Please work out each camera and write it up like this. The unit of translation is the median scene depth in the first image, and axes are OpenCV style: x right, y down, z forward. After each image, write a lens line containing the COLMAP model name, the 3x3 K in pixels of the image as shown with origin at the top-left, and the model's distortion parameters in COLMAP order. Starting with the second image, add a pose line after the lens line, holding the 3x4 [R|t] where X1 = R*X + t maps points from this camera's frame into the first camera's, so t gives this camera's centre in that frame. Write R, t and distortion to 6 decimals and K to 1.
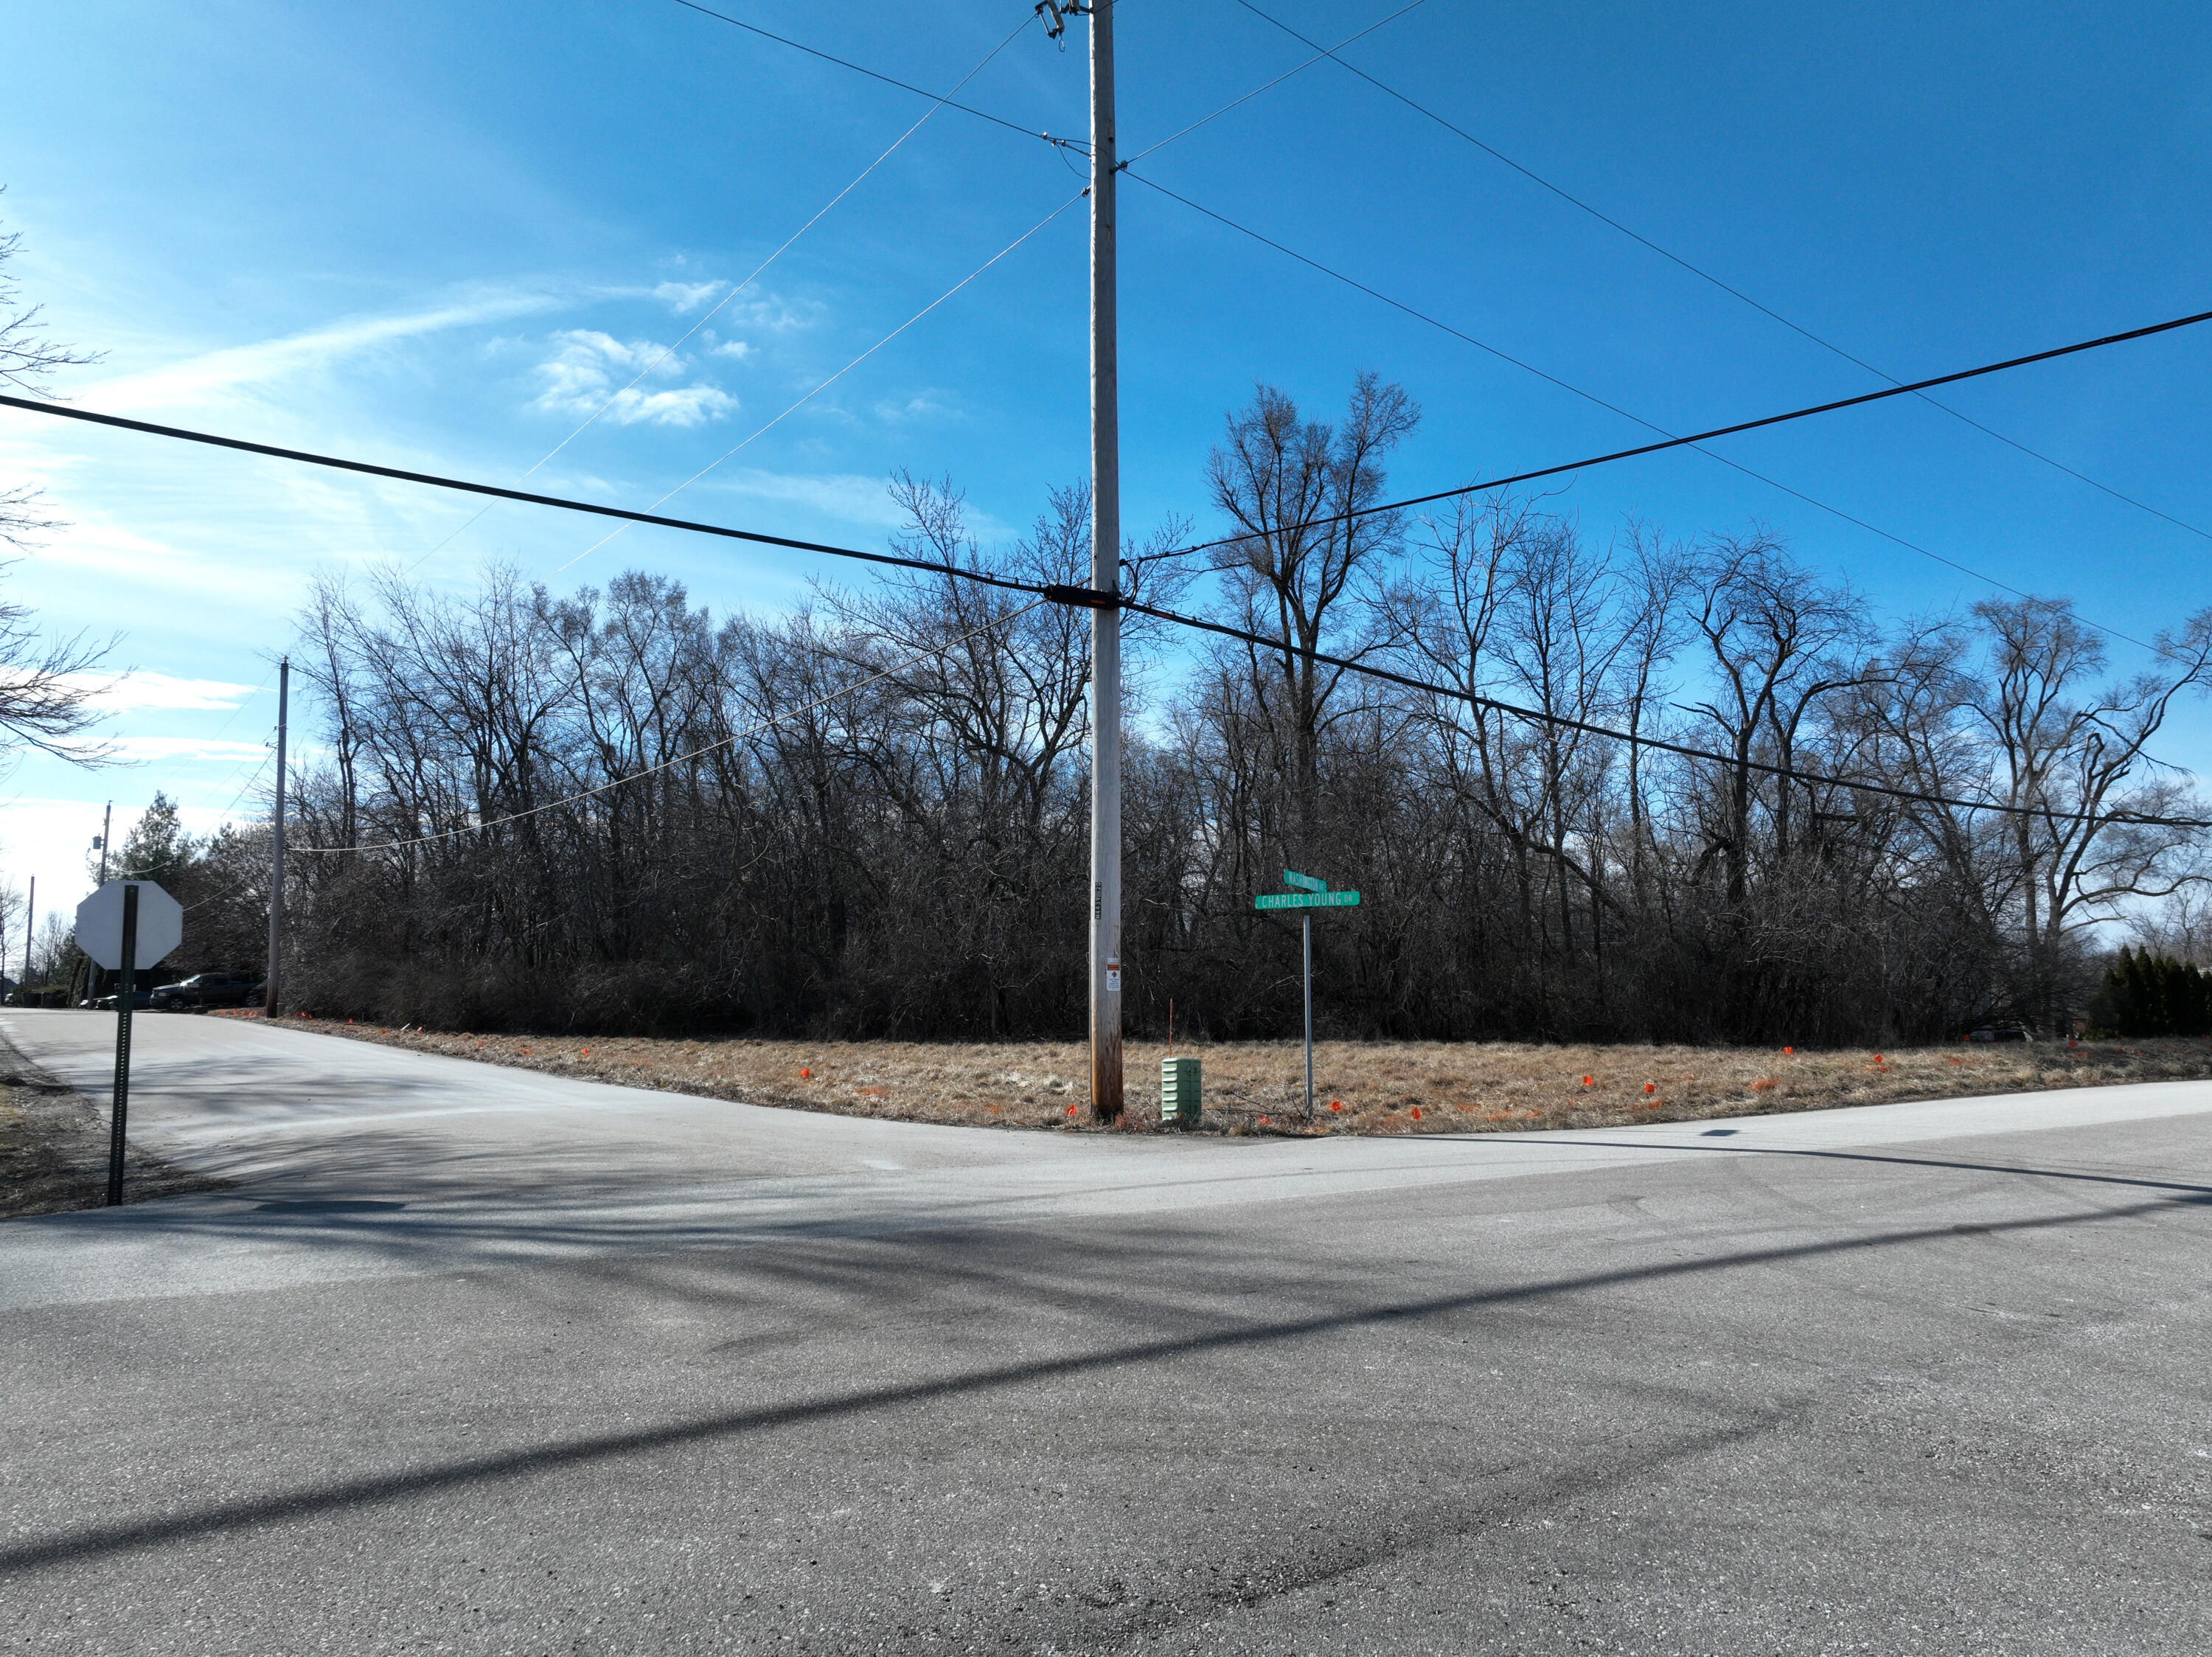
lens RADIAL K [[1553.3, 0, 1110.6], [0, 1553.3, 844.7], [0, 0, 1]] dist [-0.006067, 0.024435]
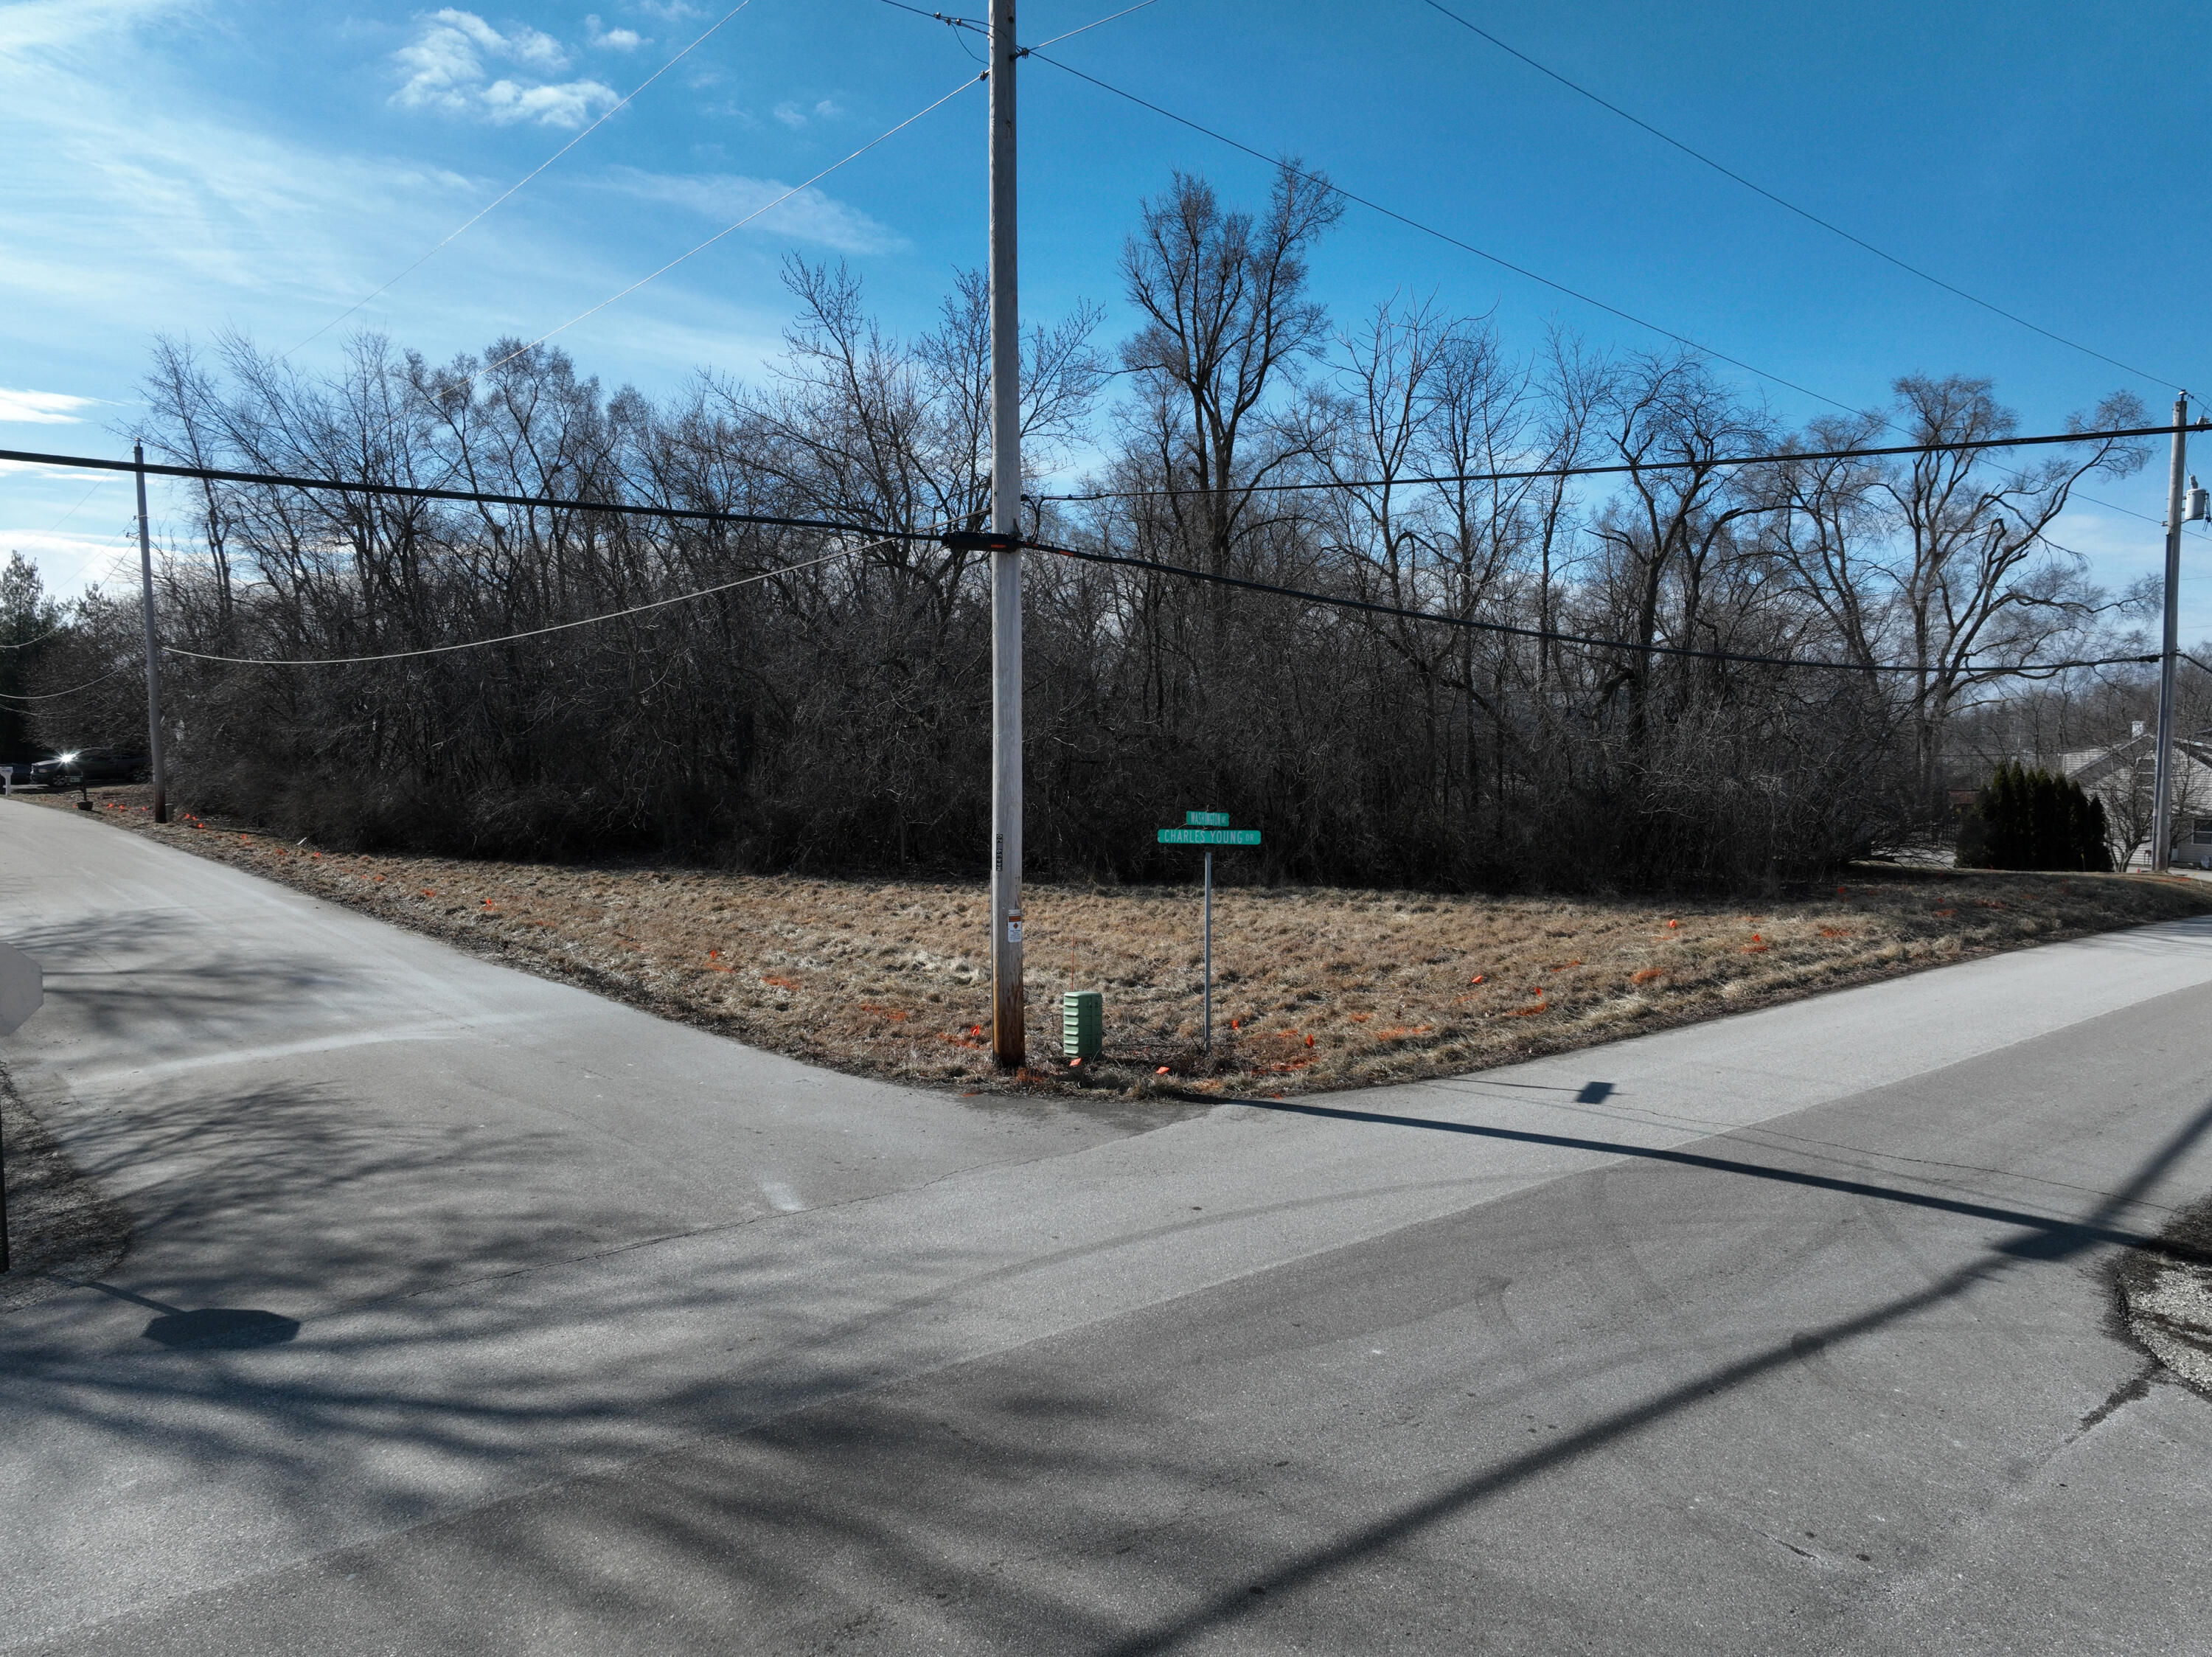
lens RADIAL K [[1553.3, 0, 1110.2], [0, 1553.3, 828.1], [0, 0, 1]] dist [-0.006067, 0.024435]
pose [[0.998529, -0.001448, 0.054198, 0.003498], [-0.007172, 0.987333, 0.158500, -0.053281], [-0.053741, -0.158656, 0.985870, 0.005793]]
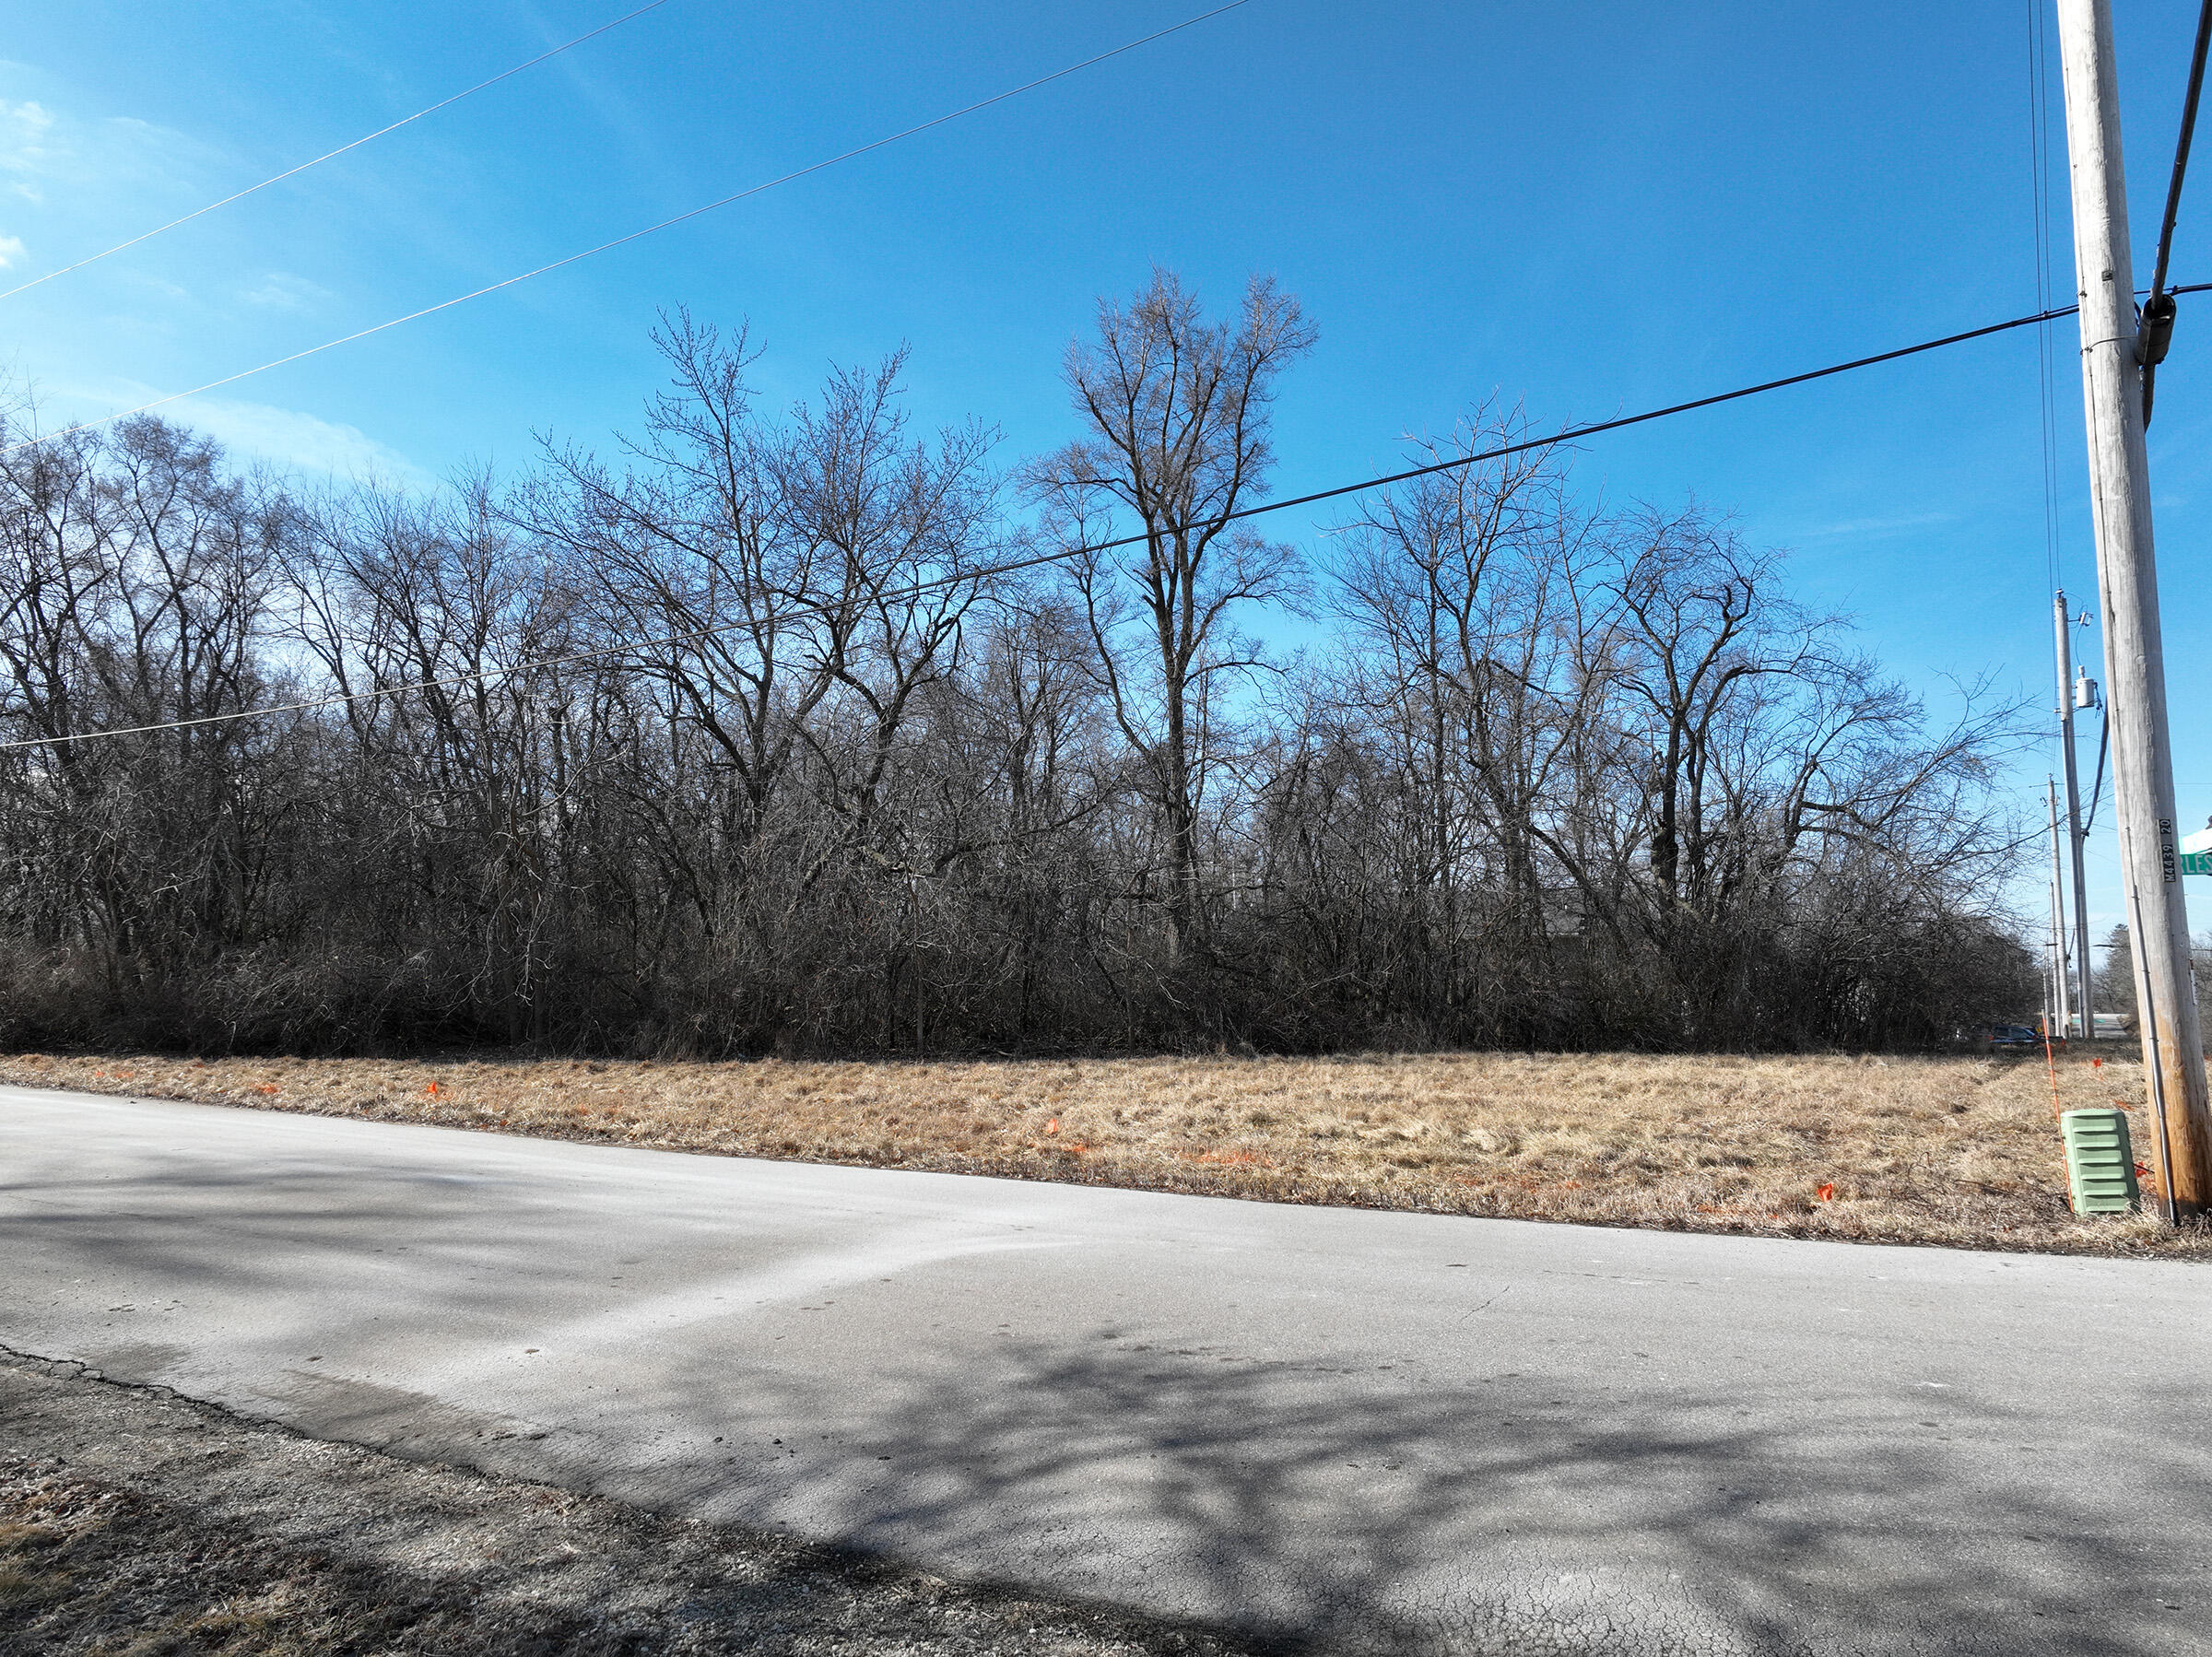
lens RADIAL K [[1553.1, 0, 1102.6], [0, 1553.1, 830.6], [0, 0, 1]] dist [-0.006067, 0.024435]
pose [[0.926556, 0.037744, 0.374258, -0.248382], [-0.033754, 0.999282, -0.017211, 0.025320], [-0.374639, 0.003314, 0.927165, 0.246365]]
